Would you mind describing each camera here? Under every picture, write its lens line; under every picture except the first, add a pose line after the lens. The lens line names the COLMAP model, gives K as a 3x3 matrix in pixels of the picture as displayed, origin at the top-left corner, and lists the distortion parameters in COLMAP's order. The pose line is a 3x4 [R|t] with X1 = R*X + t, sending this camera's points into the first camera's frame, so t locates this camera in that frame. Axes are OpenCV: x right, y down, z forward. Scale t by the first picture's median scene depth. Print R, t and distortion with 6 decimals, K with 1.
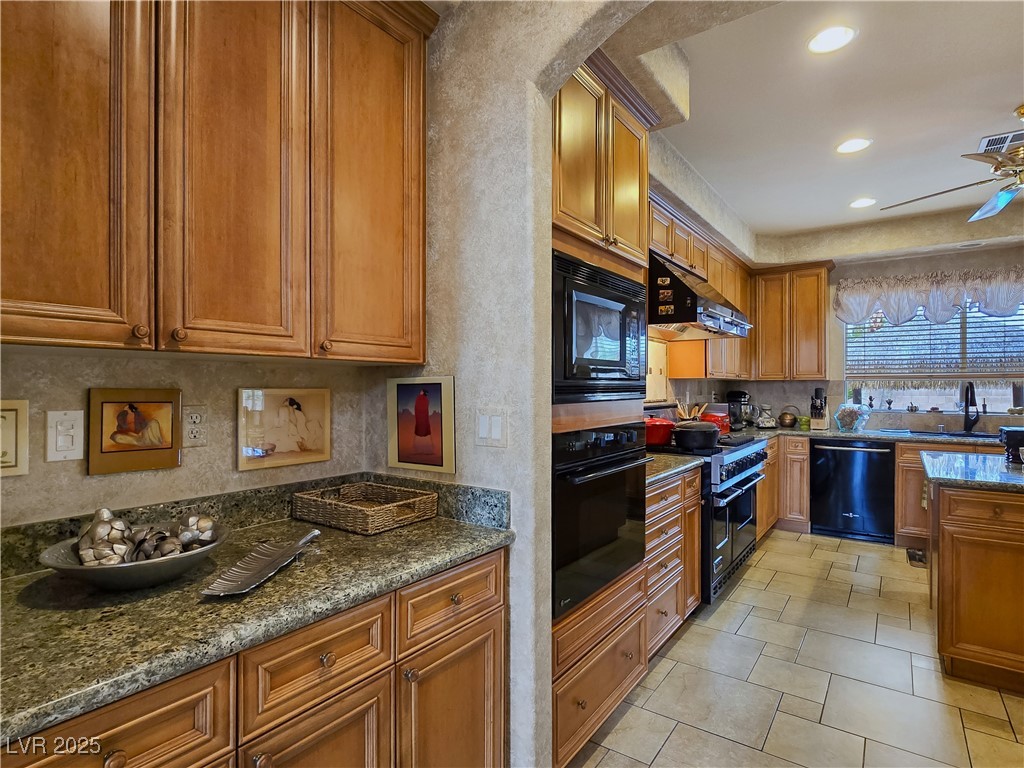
lens RADIAL K [[523.5, 0, 520.1], [0, 523.5, 380.3], [0, 0, 1]] dist [-0.001928, -0.001788]
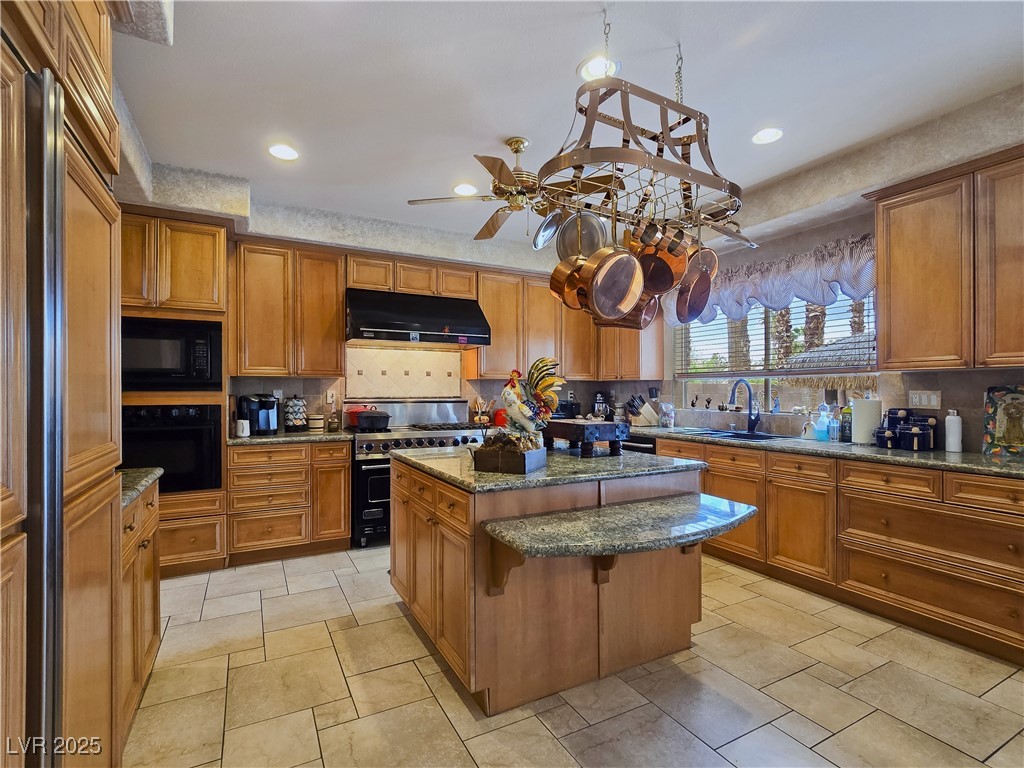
lens RADIAL K [[484.6, 0, 511.8], [0, 484.6, 388.0], [0, 0, 1]] dist [0.000588, -0.000976]
pose [[0.903170, -0.003863, -0.429266, 0.966132], [0.006017, 0.999975, 0.003660, 0.014135], [0.429241, -0.005888, 0.903171, 0.000588]]
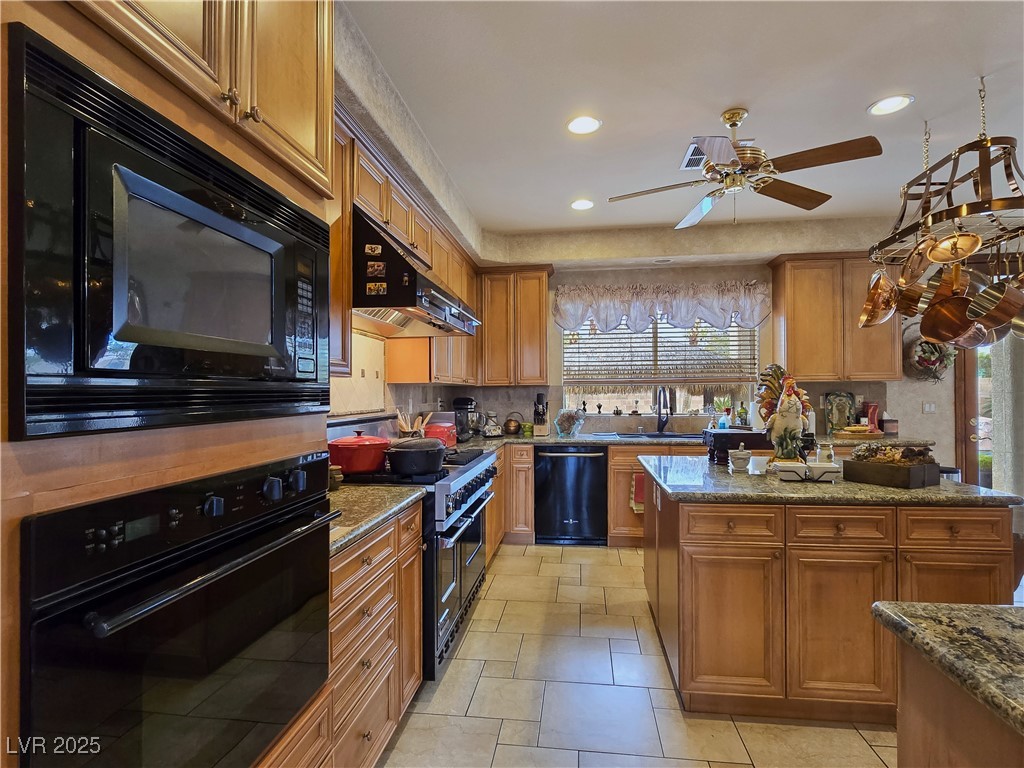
lens RADIAL K [[523.5, 0, 510.8], [0, 523.5, 382.7], [0, 0, 1]] dist [-0.001928, -0.001788]
pose [[0.883633, 0.000428, 0.468181, 0.078443], [0.004096, 0.999954, -0.008645, 0.003721], [-0.468163, 0.009556, 0.883590, 0.202908]]
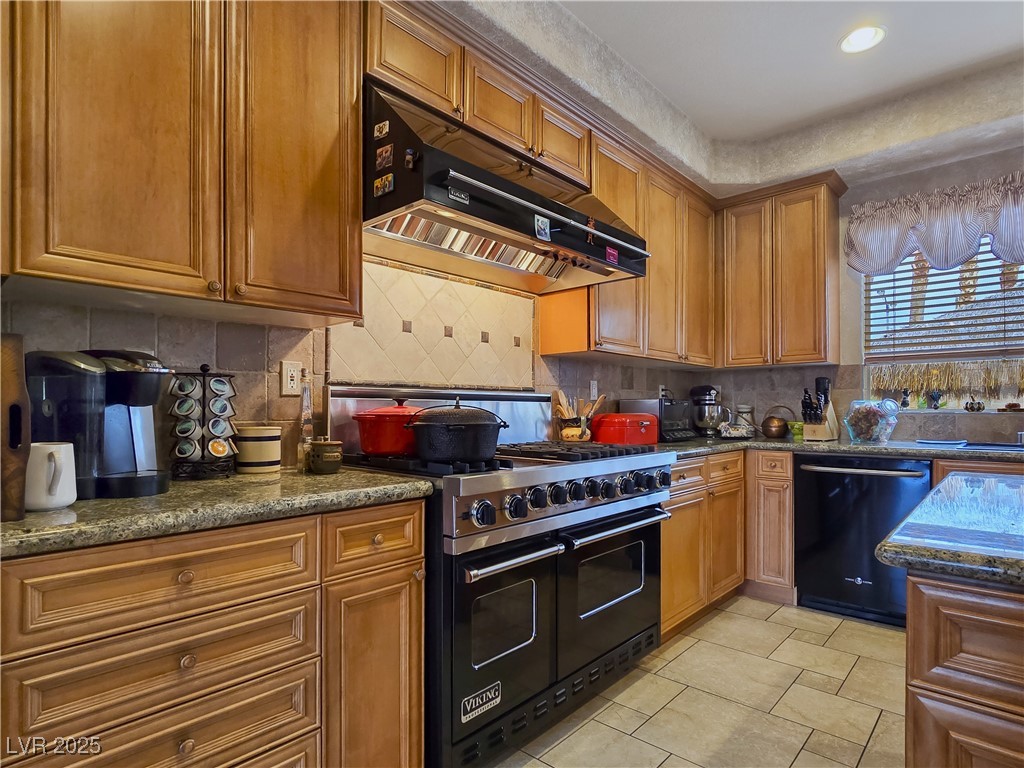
lens RADIAL K [[554.6, 0, 515.1], [0, 554.6, 402.0], [0, 0, 1]] dist [-0.005473, 0.002687]
pose [[0.994537, -0.005207, -0.104255, 0.354492], [0.005229, 0.999986, -0.000060, 0.057252], [0.104254, -0.000485, 0.994551, 0.374713]]
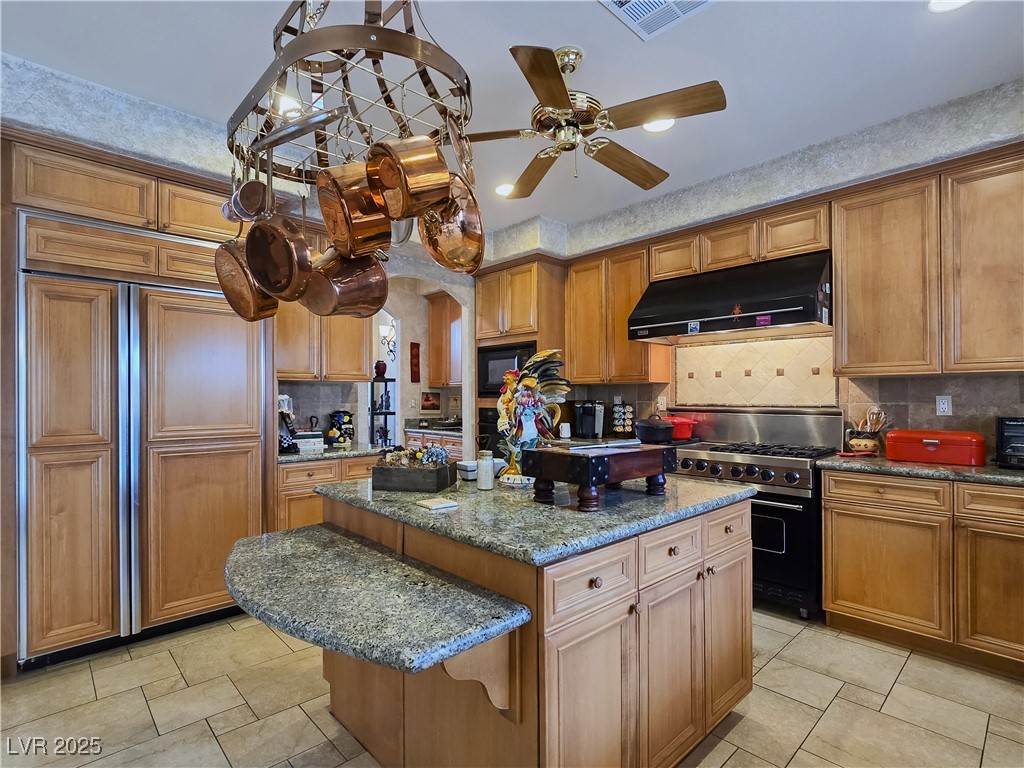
lens RADIAL K [[523.5, 0, 518.5], [0, 523.5, 387.8], [0, 0, 1]] dist [-0.001928, -0.001788]
pose [[-0.179548, -0.017954, -0.983585, 1.239278], [0.013571, 0.999693, -0.020725, 0.021488], [0.983656, -0.017069, -0.179249, 0.724761]]
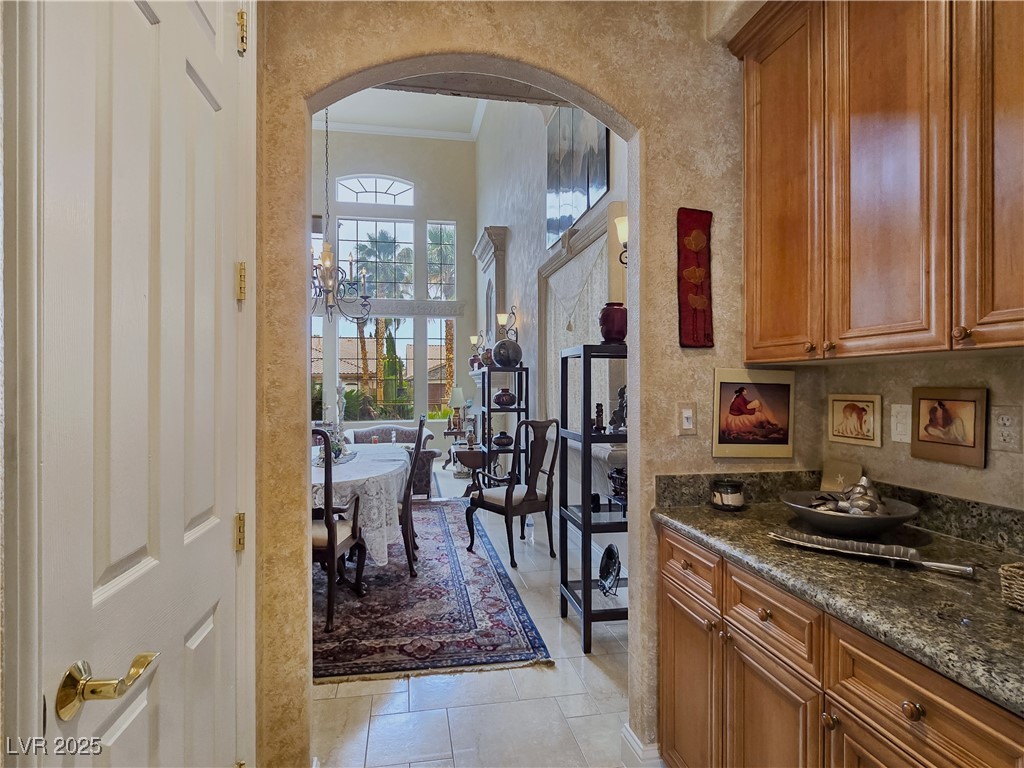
lens RADIAL K [[523.5, 0, 512.0], [0, 523.5, 386.2], [0, 0, 1]] dist [-0.001928, -0.001788]
pose [[-0.688555, -0.002393, -0.725180, 0.219630], [0.007876, 0.999911, -0.010779, 0.005557], [0.725141, -0.013133, -0.688475, 0.346493]]
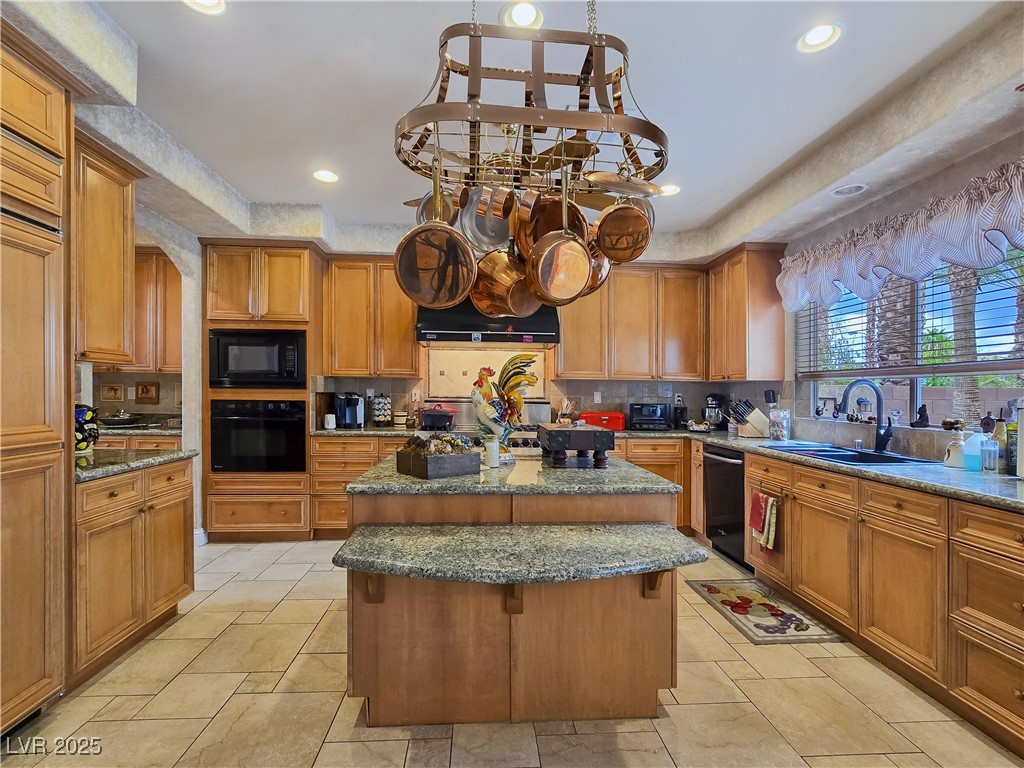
lens RADIAL K [[483.9, 0, 515.9], [0, 483.9, 391.8], [0, 0, 1]] dist [-0.004046, 0.003790]
pose [[0.651805, 0.006392, -0.758359, 1.183179], [-0.002074, 0.999976, 0.006645, 0.018025], [0.758384, -0.002758, 0.651803, 0.234348]]
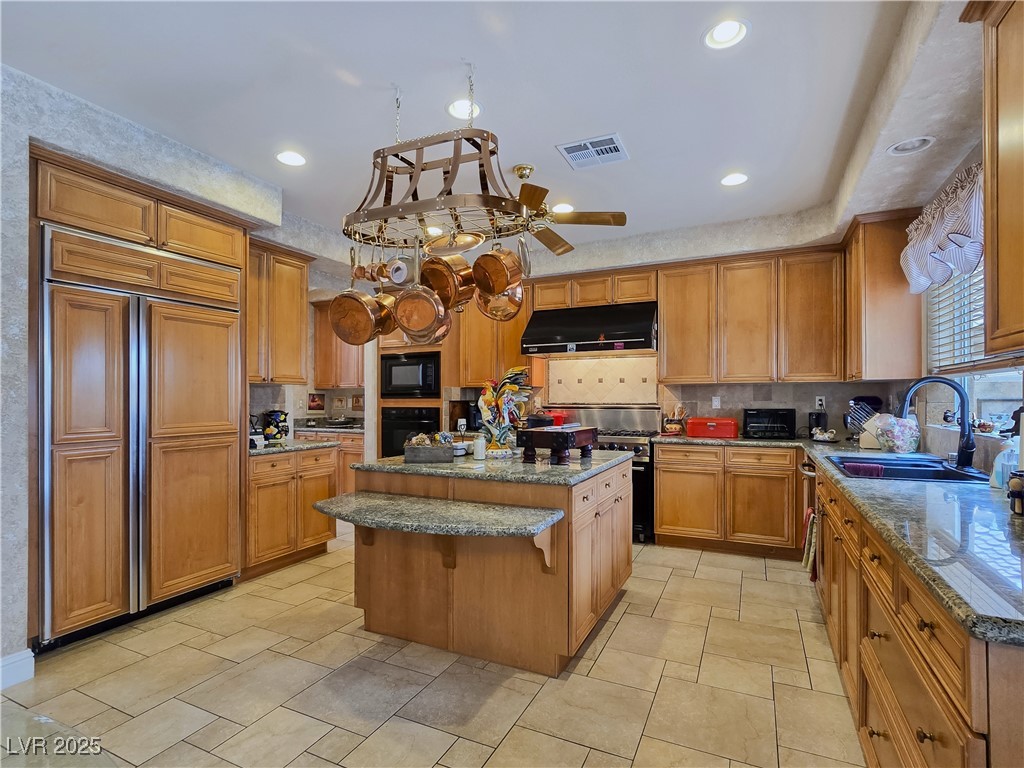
lens RADIAL K [[523.5, 0, 524.0], [0, 523.5, 392.3], [0, 0, 1]] dist [-0.001928, -0.001788]
pose [[0.197056, -0.011498, -0.980325, 1.506184], [0.015022, 0.999849, -0.008707, 0.019804], [0.980277, -0.013011, 0.197199, 0.506423]]
